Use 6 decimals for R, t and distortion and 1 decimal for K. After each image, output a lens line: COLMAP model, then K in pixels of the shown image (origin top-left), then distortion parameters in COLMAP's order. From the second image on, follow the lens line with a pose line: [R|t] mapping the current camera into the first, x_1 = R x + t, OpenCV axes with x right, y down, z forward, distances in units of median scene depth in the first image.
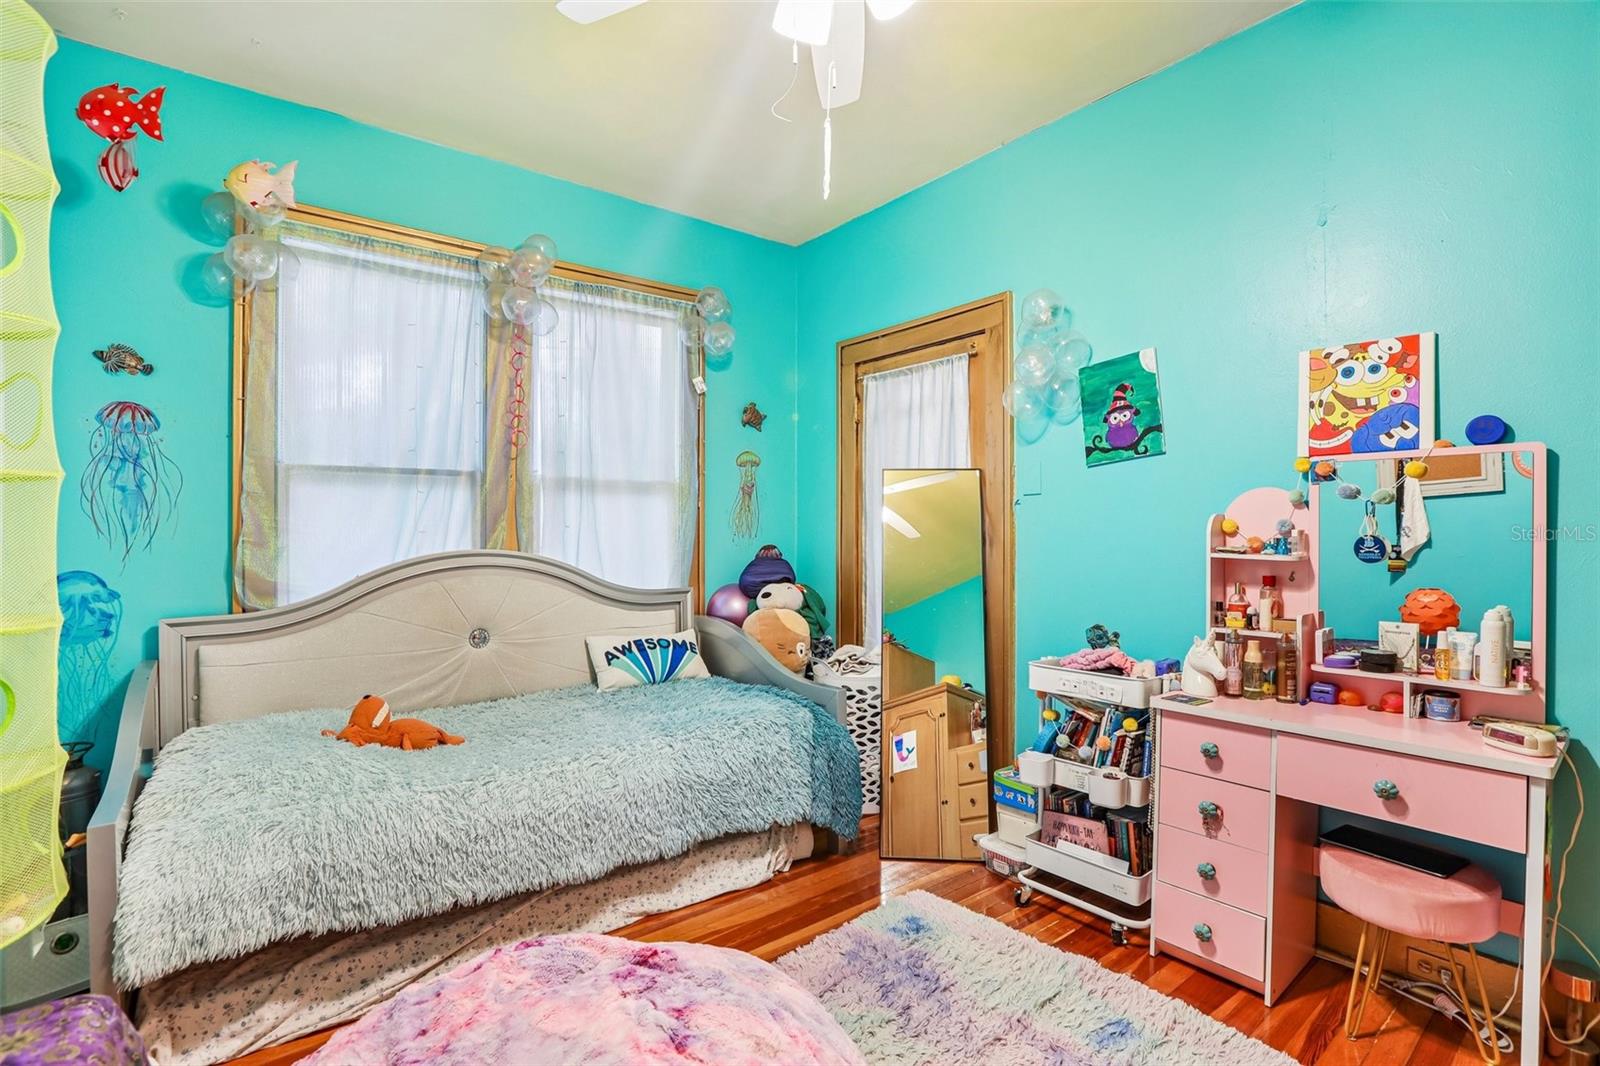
lens RADIAL K [[717.9, 0, 800.0], [0, 717.9, 533.0], [0, 0, 1]] dist [-0.071580, 0.030531]
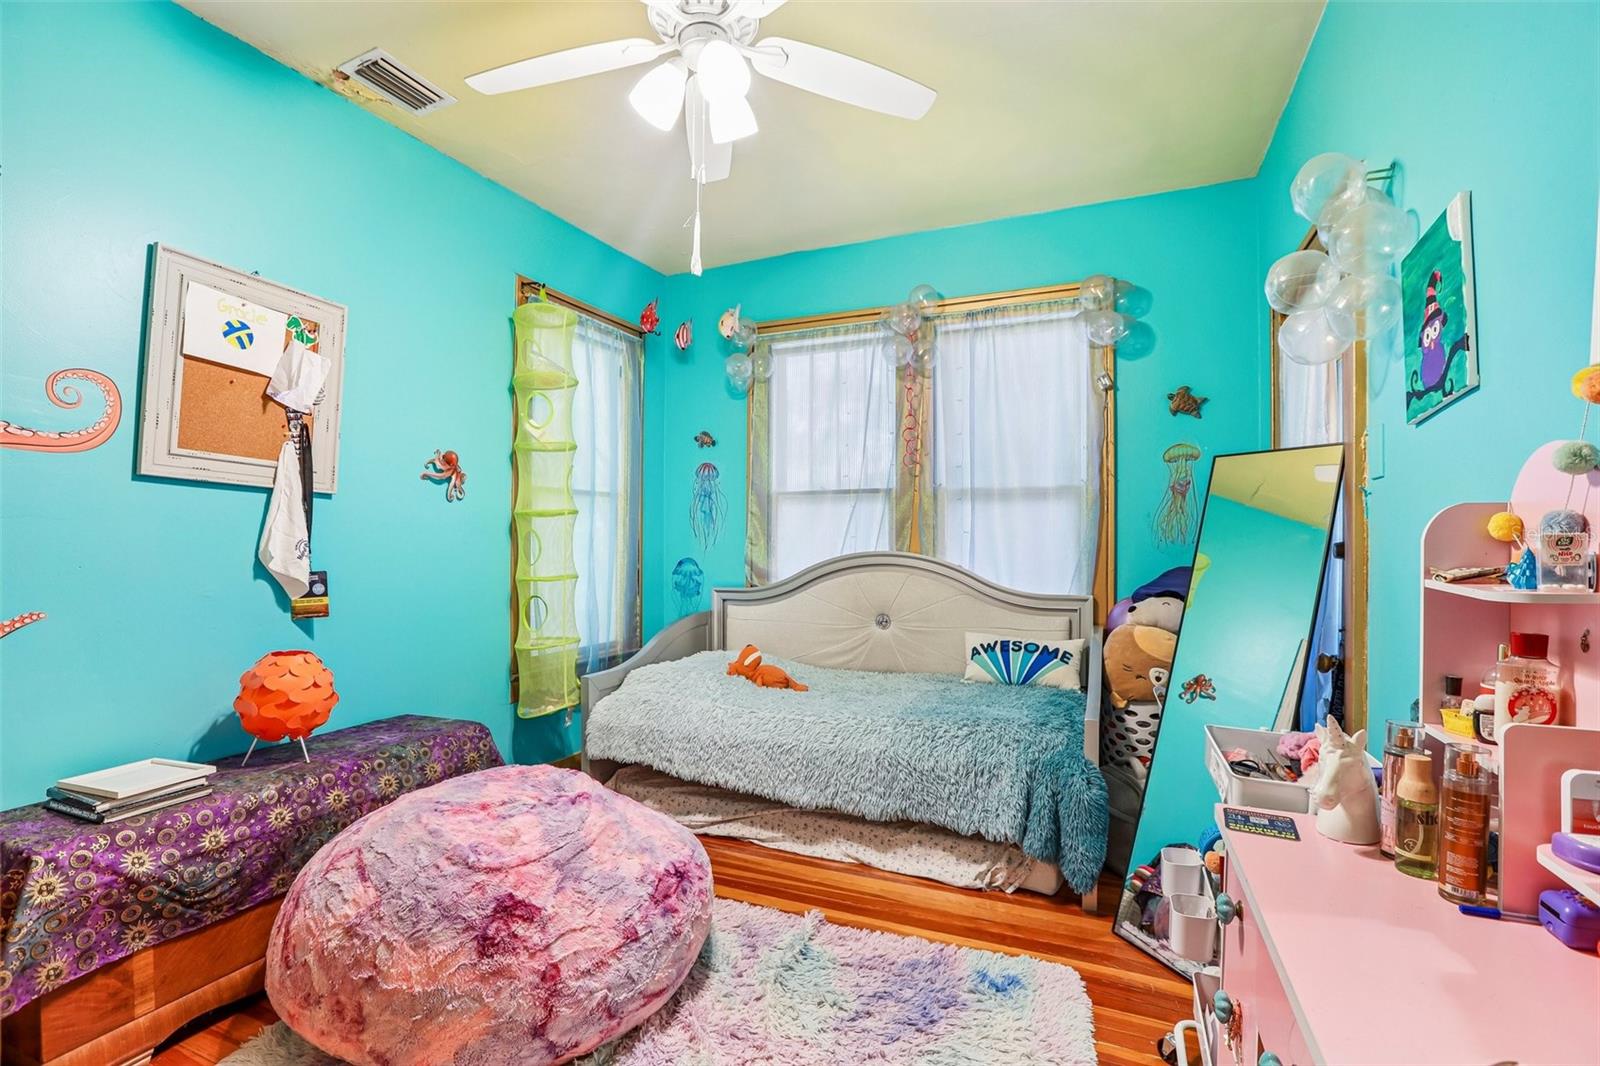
lens RADIAL K [[717.9, 0, 800.0], [0, 717.9, 533.0], [0, 0, 1]] dist [-0.071580, 0.030531]
pose [[0.481231, -0.003488, -0.876587, 0.676967], [-0.002210, 0.999984, -0.005192, -0.001753], [0.876591, 0.004436, 0.481216, 0.295733]]
